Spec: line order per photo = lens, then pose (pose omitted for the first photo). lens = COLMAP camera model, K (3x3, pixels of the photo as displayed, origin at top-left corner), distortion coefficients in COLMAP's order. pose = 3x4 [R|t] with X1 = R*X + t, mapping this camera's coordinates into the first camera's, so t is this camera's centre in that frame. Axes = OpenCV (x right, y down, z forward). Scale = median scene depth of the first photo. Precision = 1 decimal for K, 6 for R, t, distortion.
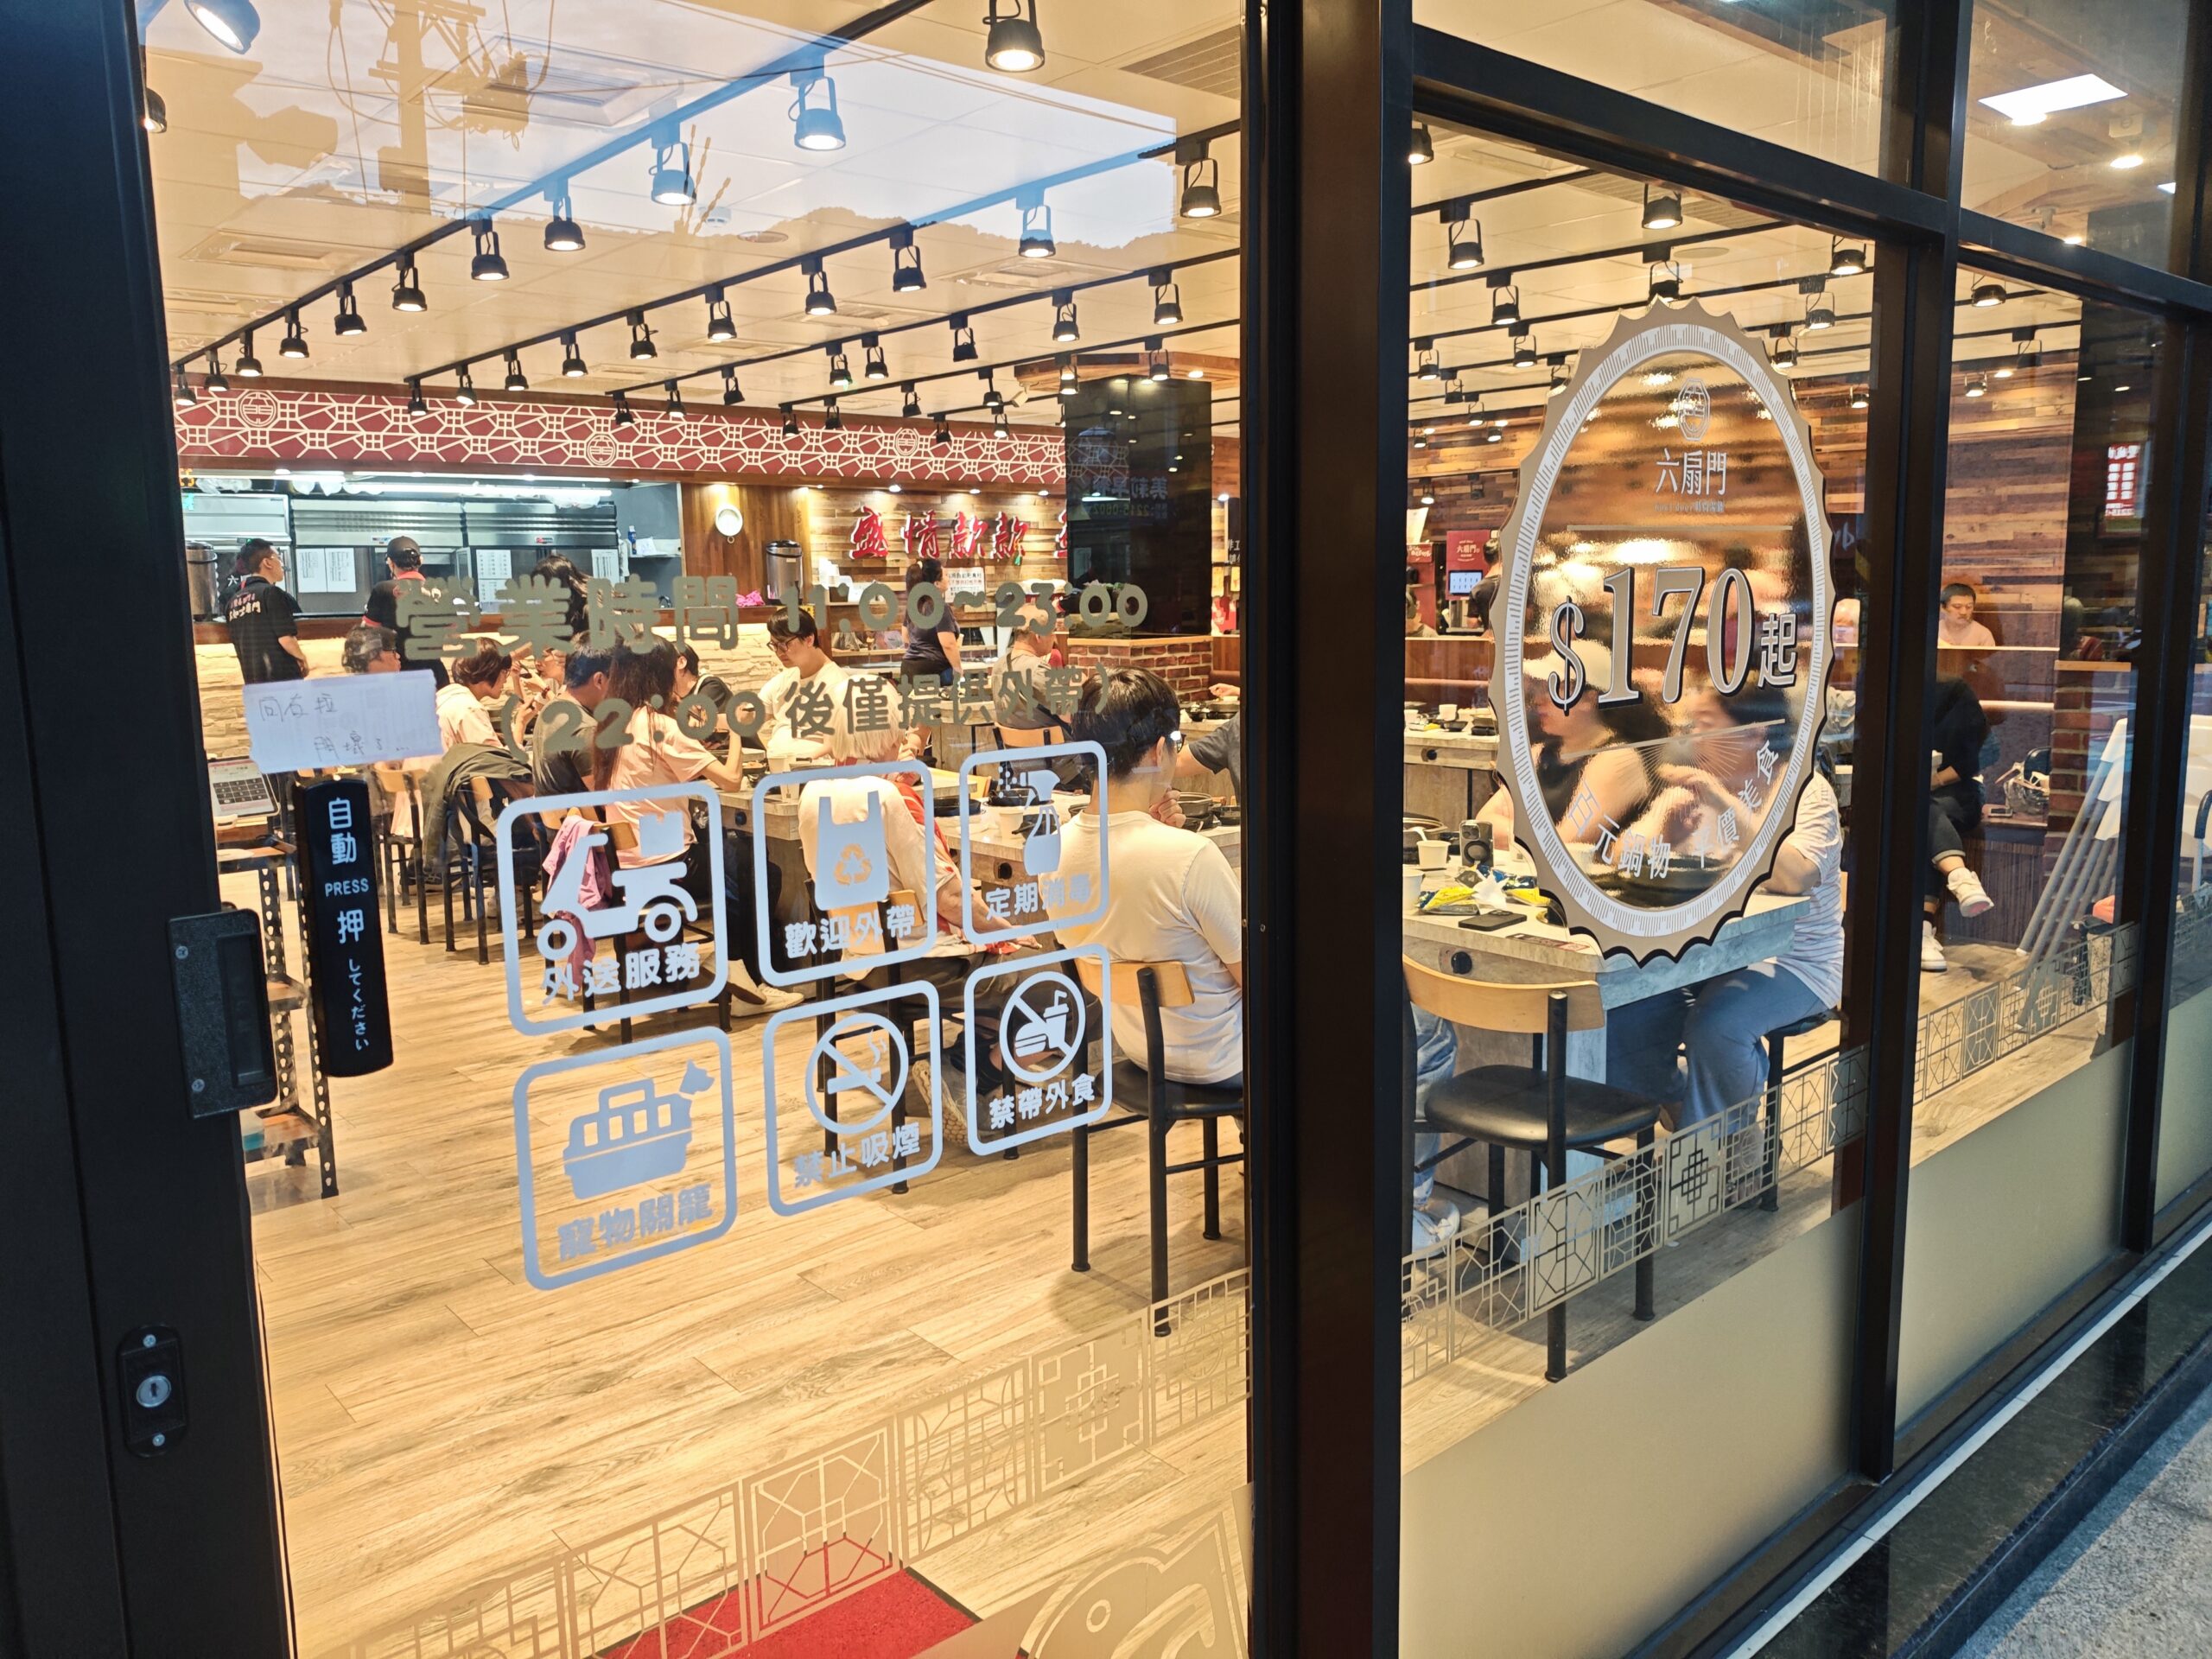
lens RADIAL K [[1624.0, 0, 1106.0], [0, 1624.0, 829.5], [0, 0, 1]] dist [0.067616, -0.205269]
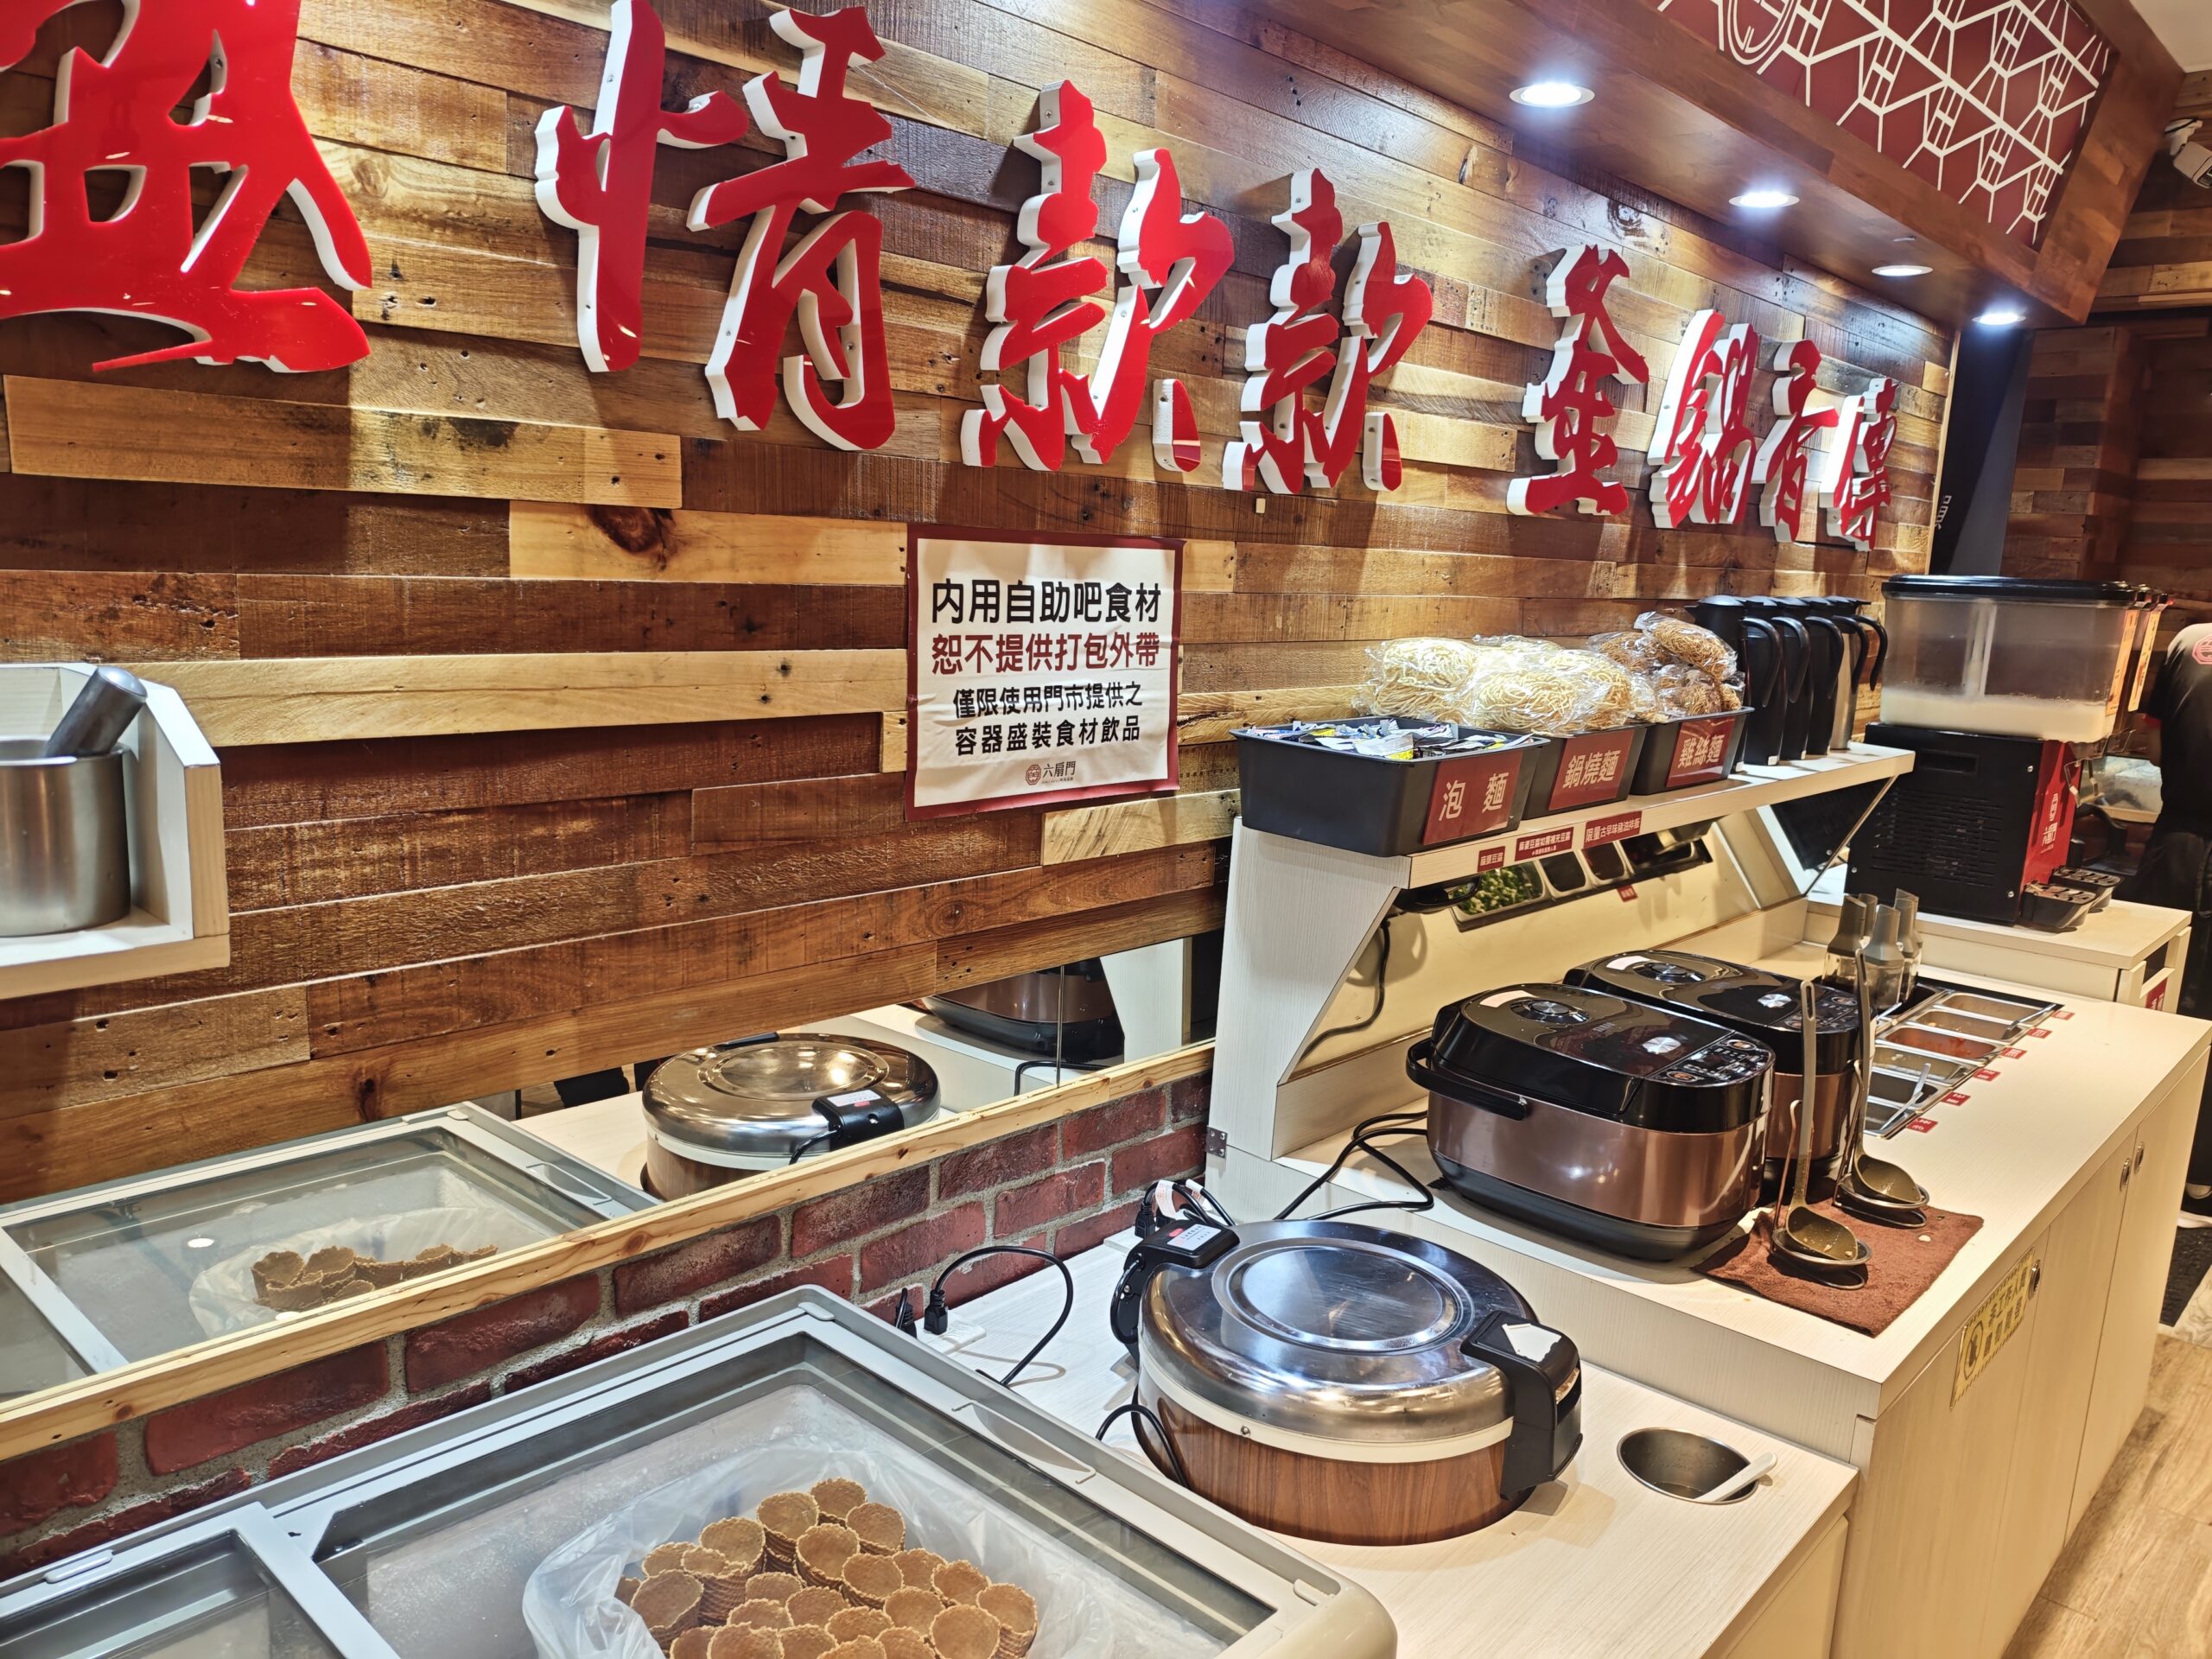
lens RADIAL K [[1612.4, 0, 1098.4], [0, 1612.4, 859.7], [0, 0, 1]] dist [0.089776, -0.196867]
pose [[0.993161, 0.041787, 0.109019, -0.111492], [-0.045830, 0.998341, 0.034850, -0.159598], [-0.107382, -0.039608, 0.993429, 0.989491]]
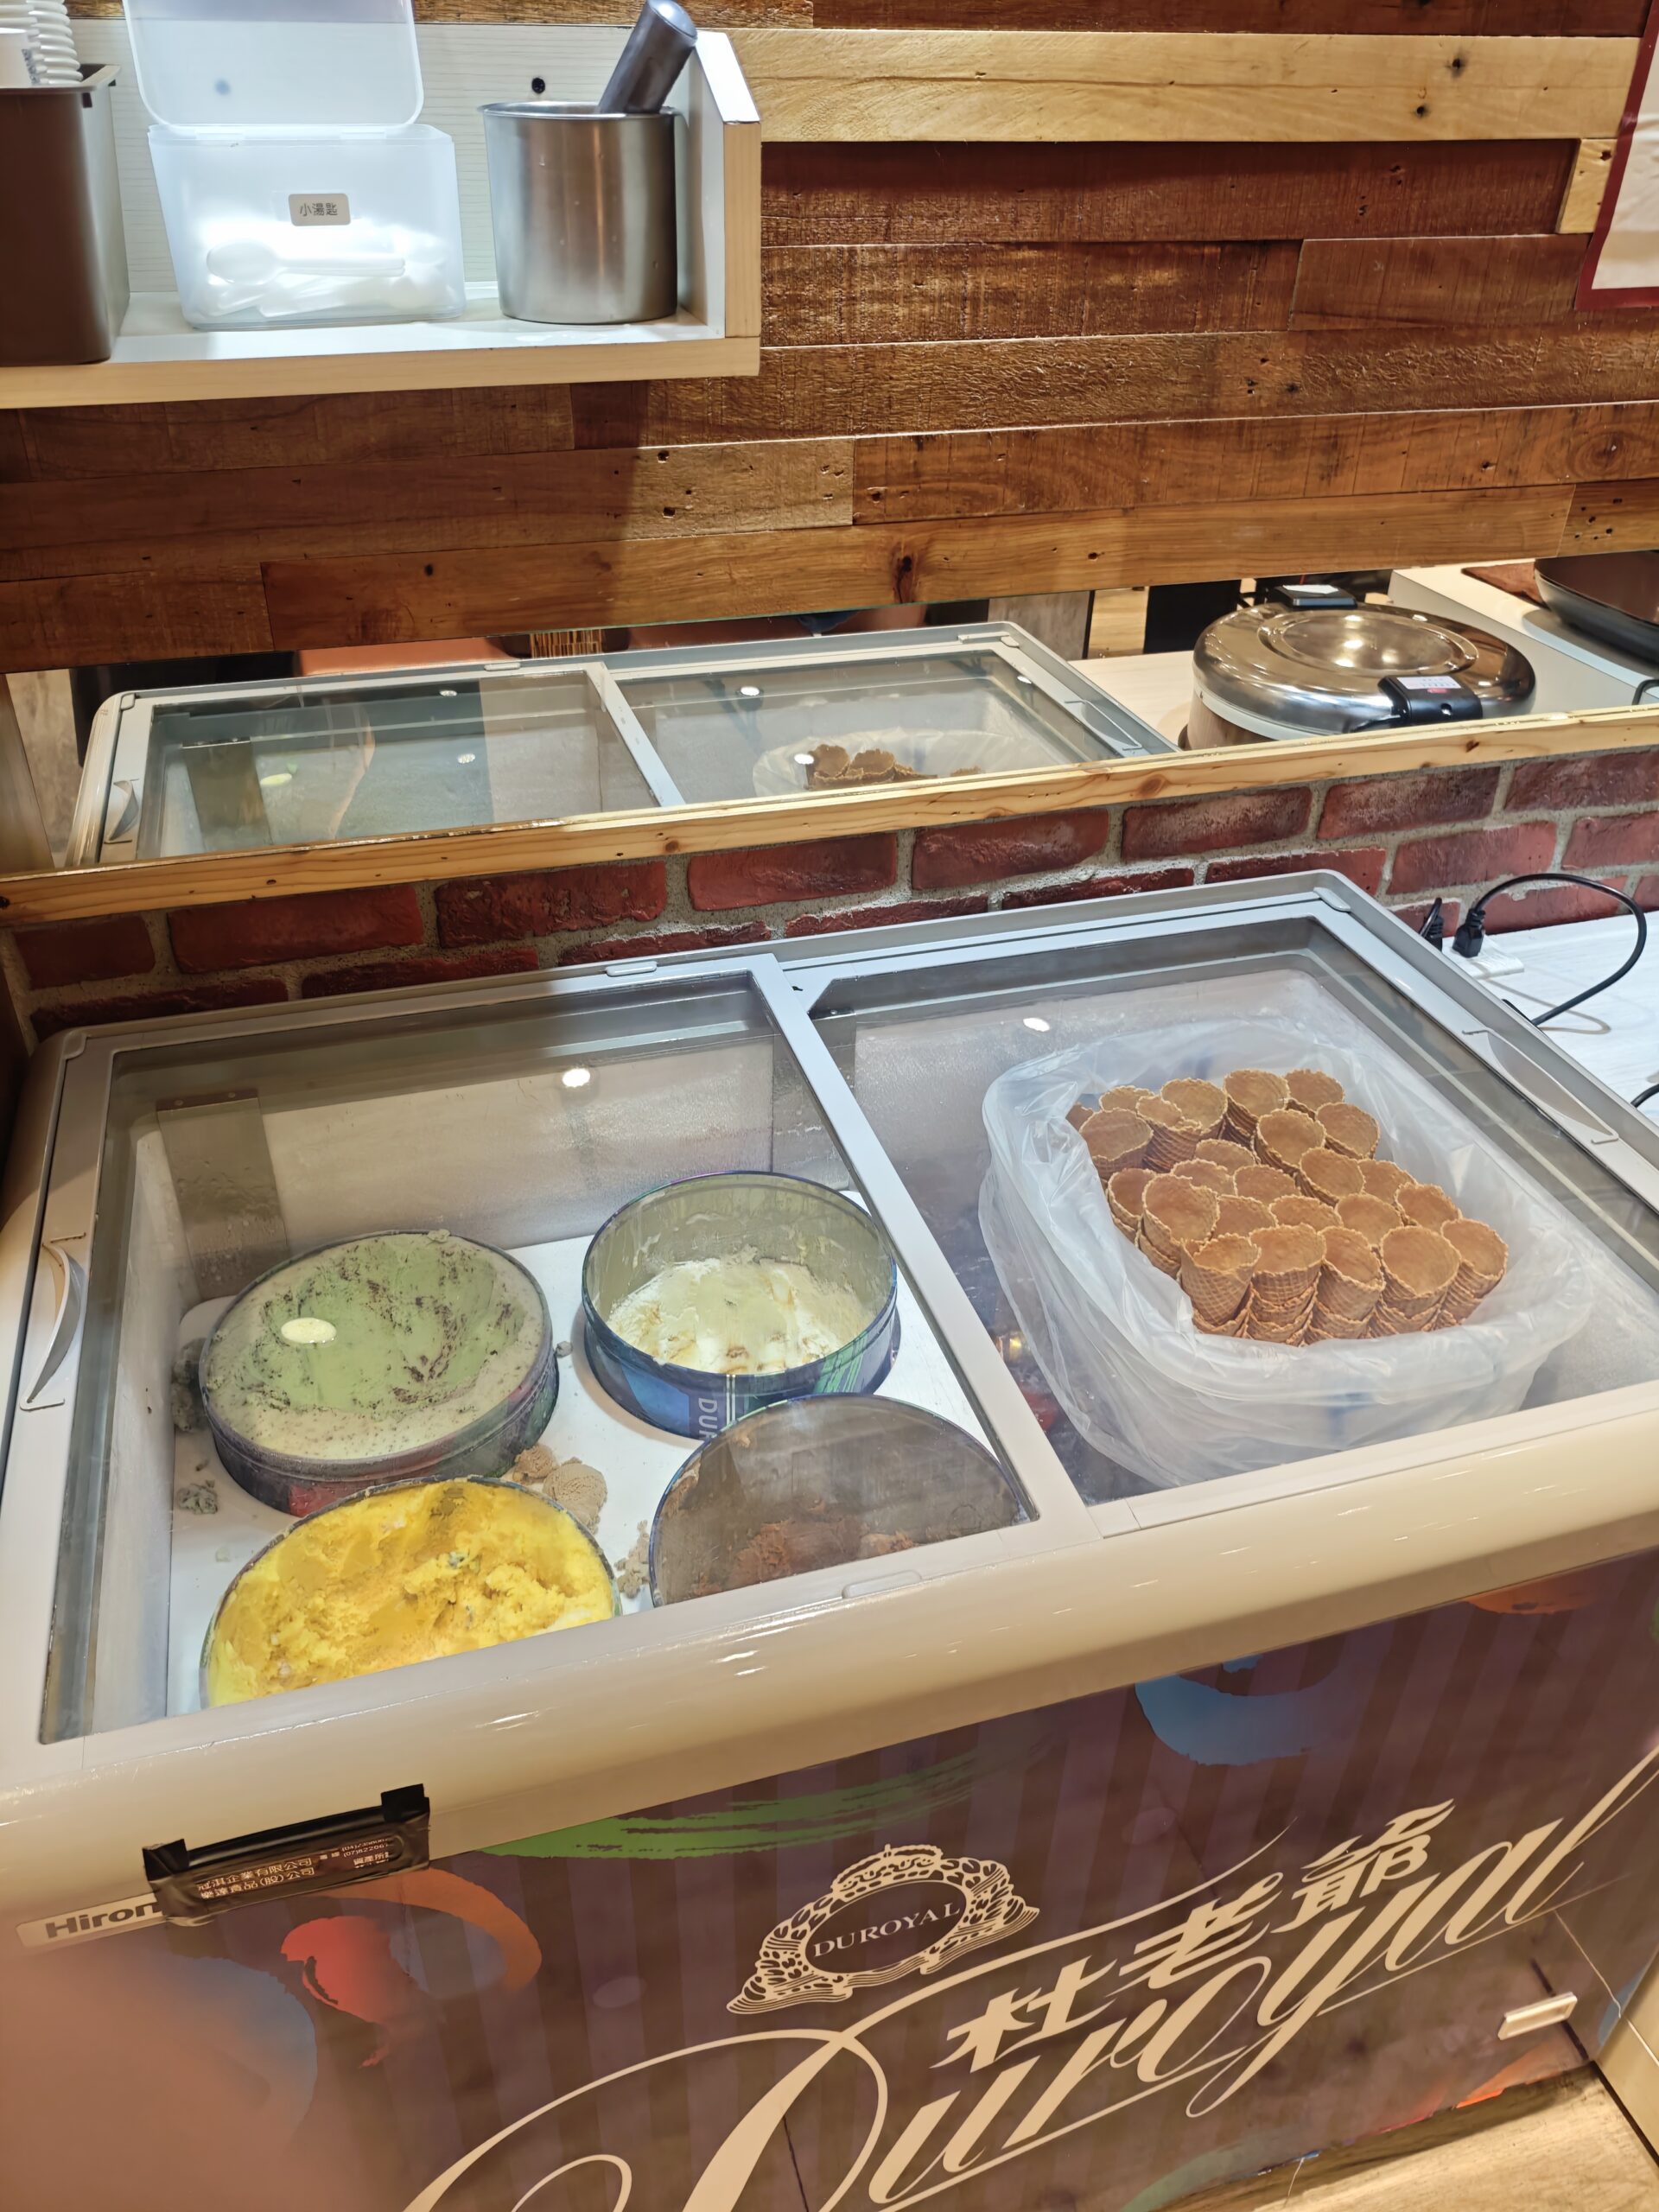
lens RADIAL K [[1633.9, 0, 829.5], [0, 1633.9, 1106.0], [0, 0, 1]] dist [0.034713, -0.110503]
pose [[0.911806, 0.259786, -0.317995, -0.109799], [-0.101627, 0.893104, 0.438221, -0.152314], [0.397846, -0.367256, 0.840739, 1.001187]]
